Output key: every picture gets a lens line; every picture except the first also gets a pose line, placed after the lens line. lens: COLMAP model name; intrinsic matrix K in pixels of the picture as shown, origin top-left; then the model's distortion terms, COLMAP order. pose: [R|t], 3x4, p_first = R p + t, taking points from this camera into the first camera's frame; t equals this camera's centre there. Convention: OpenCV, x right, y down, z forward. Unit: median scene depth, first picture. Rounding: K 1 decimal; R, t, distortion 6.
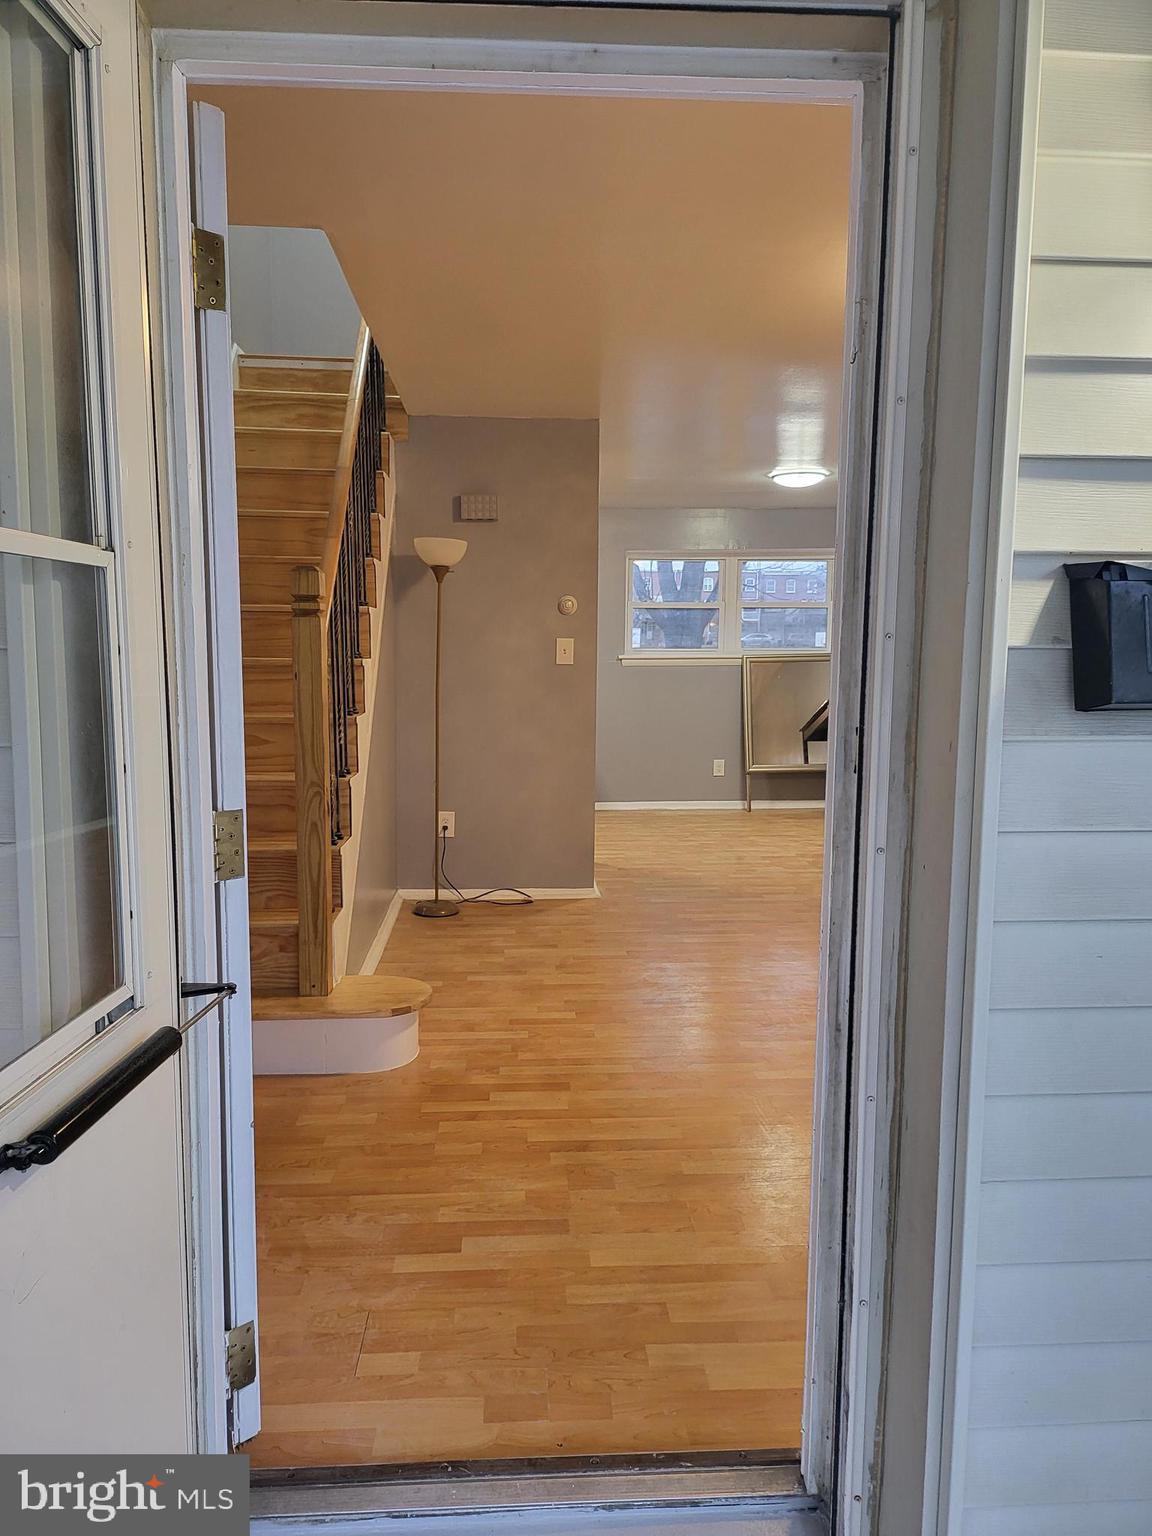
lens RADIAL K [[1076.7, 0, 570.1], [0, 1076.7, 767.0], [0, 0, 1]] dist [0.053031, -0.049846]
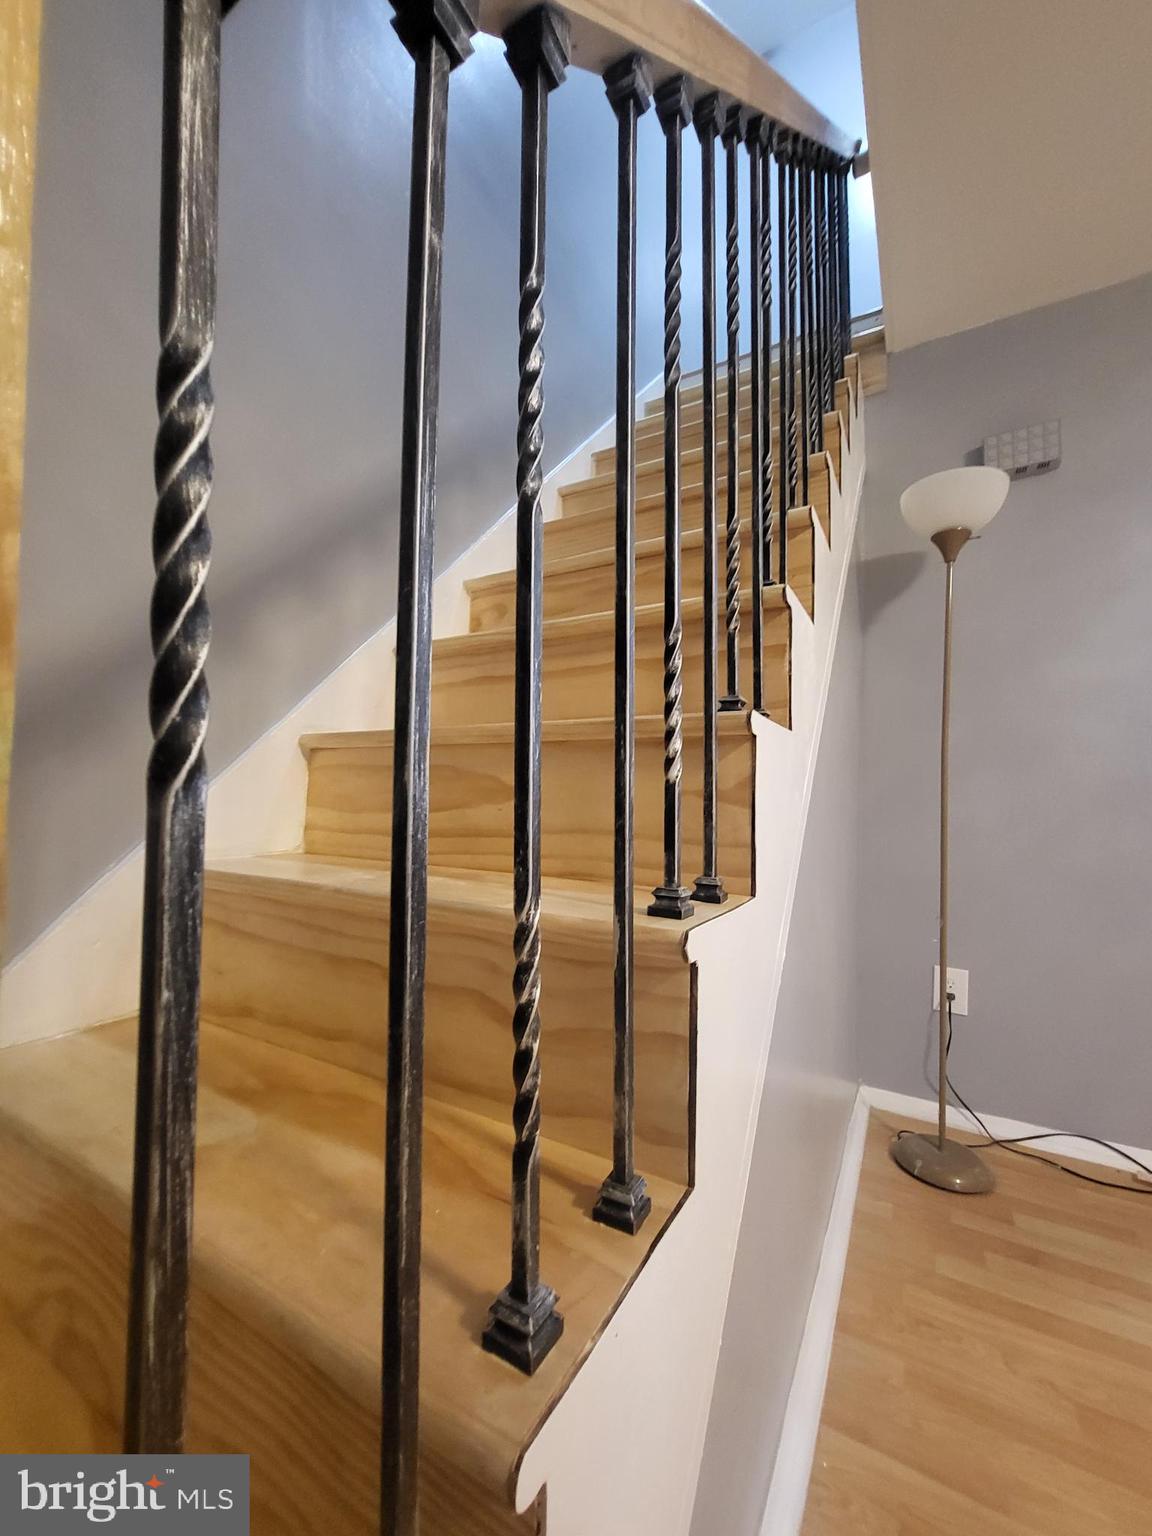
lens RADIAL K [[609.9, 0, 573.0], [0, 609.9, 772.1], [0, 0, 1]] dist [0.003130, -0.000349]
pose [[0.837747, -0.012850, -0.545908, -0.107576], [-0.076773, 0.987021, -0.141049, -0.001126], [0.540635, 0.160075, 0.825887, 0.612017]]
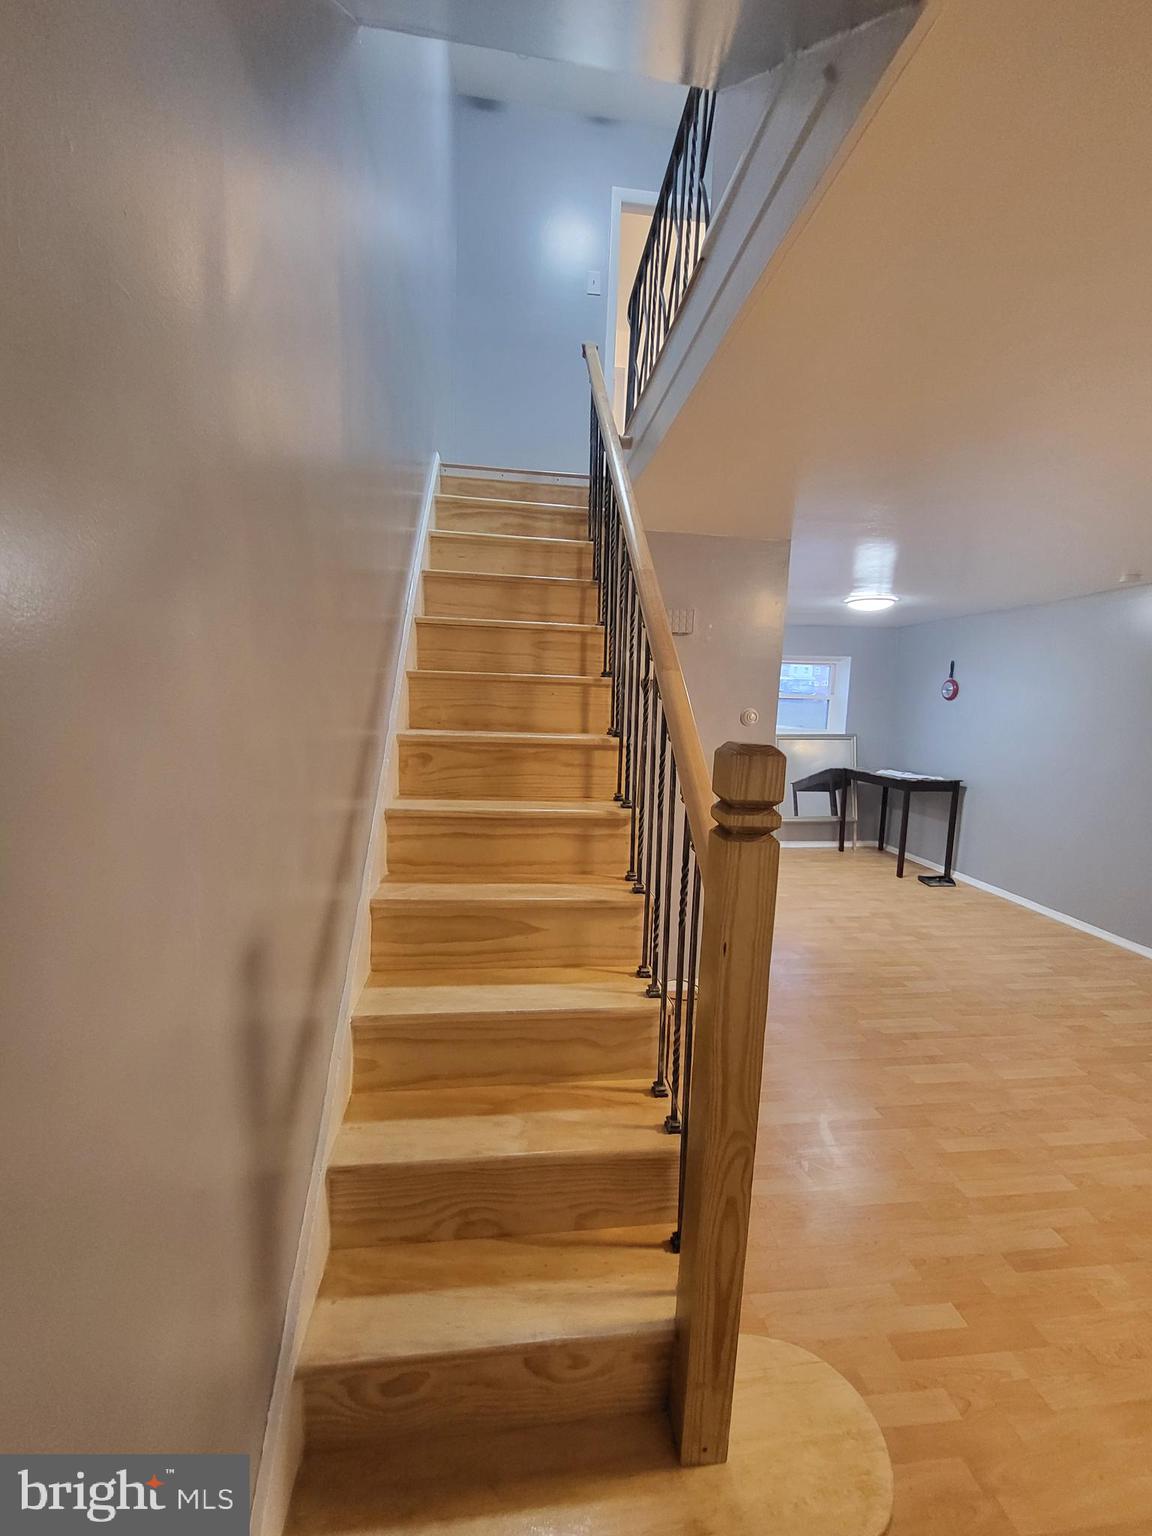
lens RADIAL K [[609.9, 0, 576.3], [0, 609.9, 768.9], [0, 0, 1]] dist [0.003130, -0.000349]
pose [[0.997992, 0.019775, 0.060167, -0.206655], [-0.020520, 0.999720, 0.011791, -0.104236], [-0.059917, -0.013002, 0.998119, 0.420689]]
